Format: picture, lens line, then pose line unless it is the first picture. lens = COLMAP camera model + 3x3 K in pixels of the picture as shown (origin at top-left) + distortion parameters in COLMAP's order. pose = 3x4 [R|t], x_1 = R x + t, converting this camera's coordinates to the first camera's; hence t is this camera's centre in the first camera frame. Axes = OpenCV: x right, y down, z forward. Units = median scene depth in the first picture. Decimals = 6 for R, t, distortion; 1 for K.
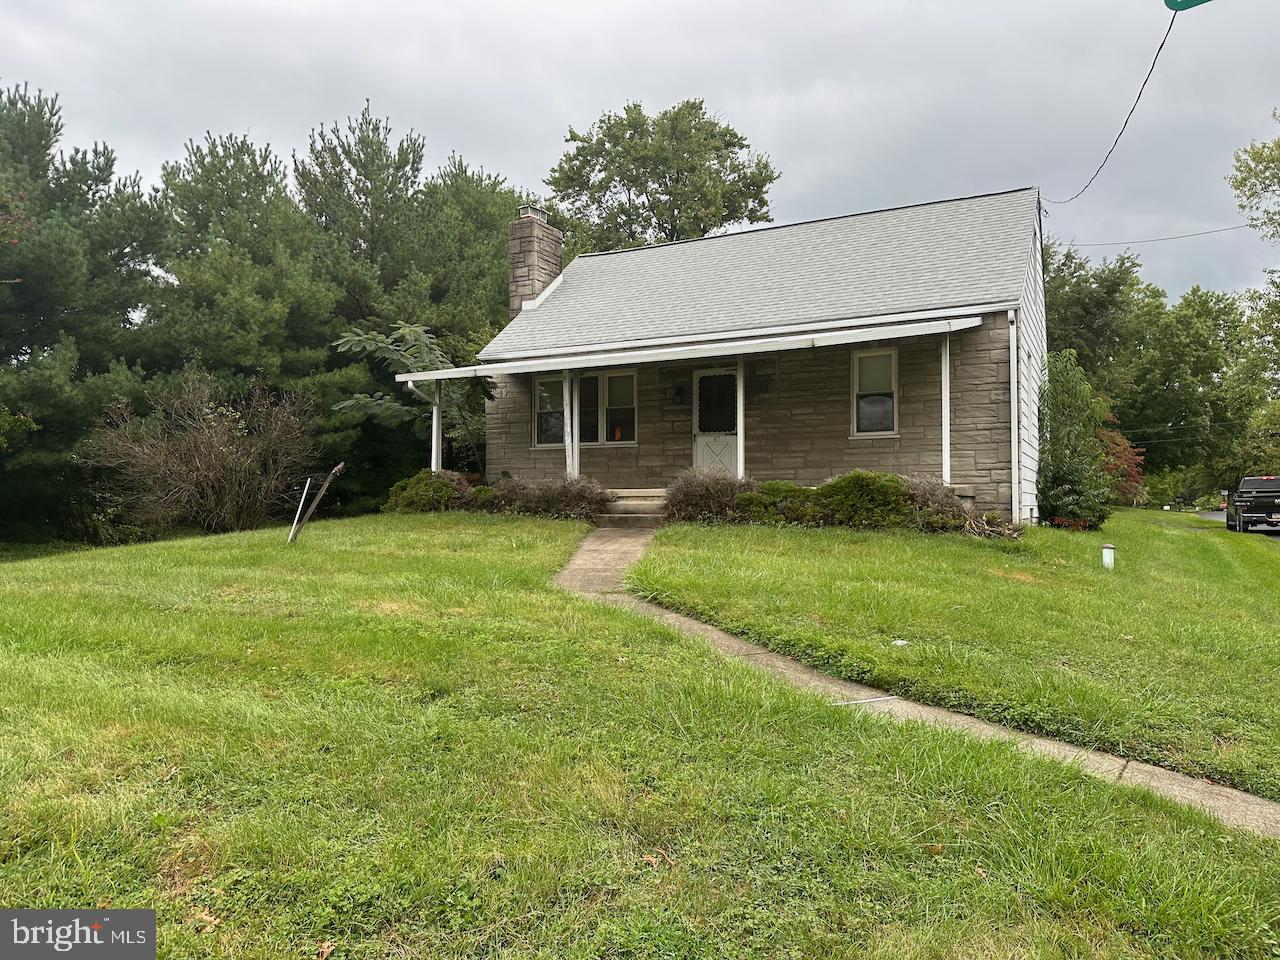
lens RADIAL K [[902.1, 0, 638.7], [0, 902.1, 486.3], [0, 0, 1]] dist [0.045226, 0.000491]
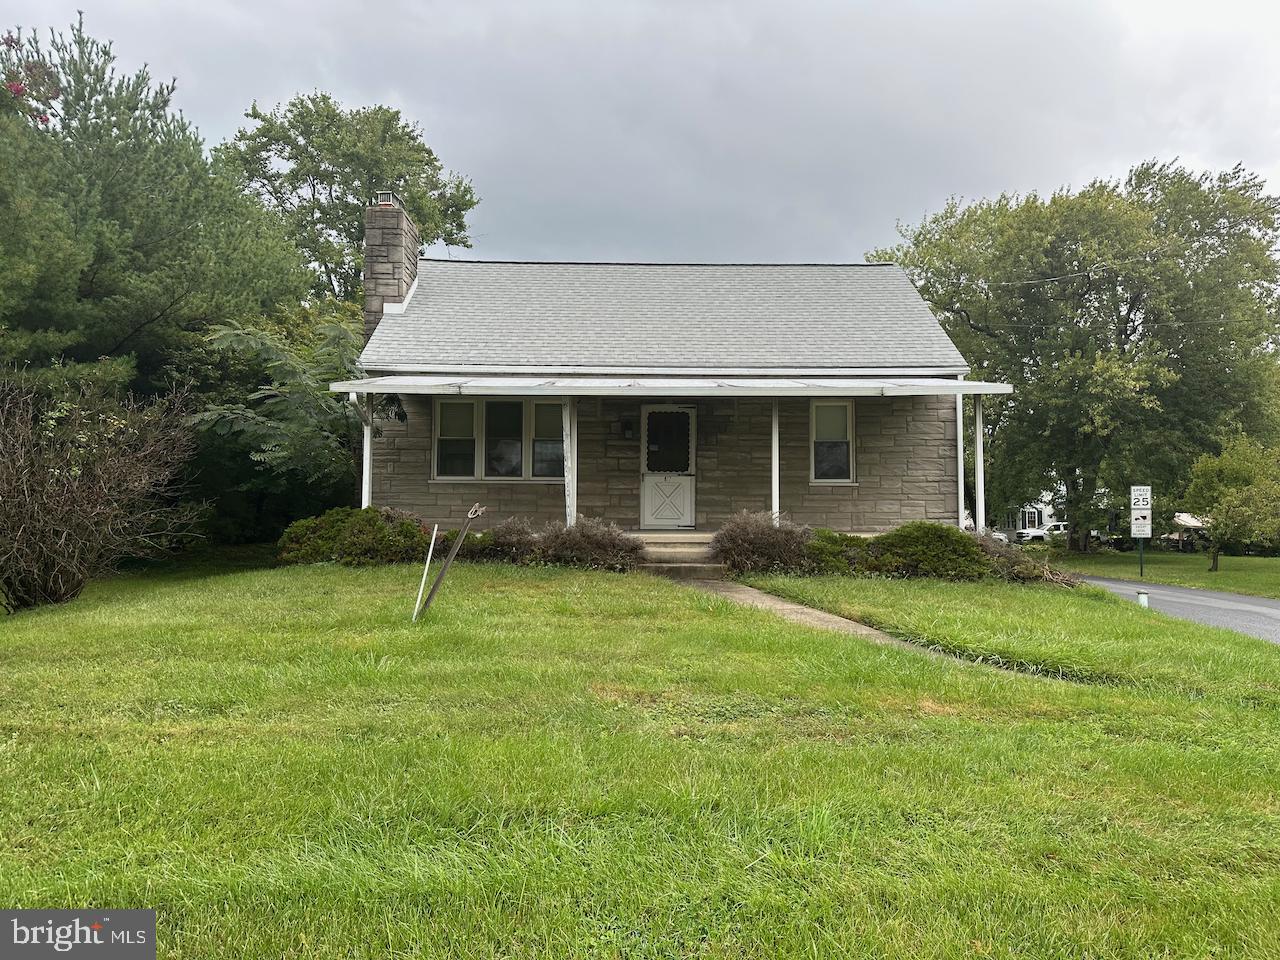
lens RADIAL K [[883.9, 0, 640.0], [0, 883.9, 480.0], [0, 0, 1]] dist [0.010647, -0.000435]
pose [[0.865550, 0.031873, 0.499807, -0.393214], [-0.013942, 0.999119, -0.039571, -0.014525], [-0.500628, 0.027282, 0.865232, 0.214451]]
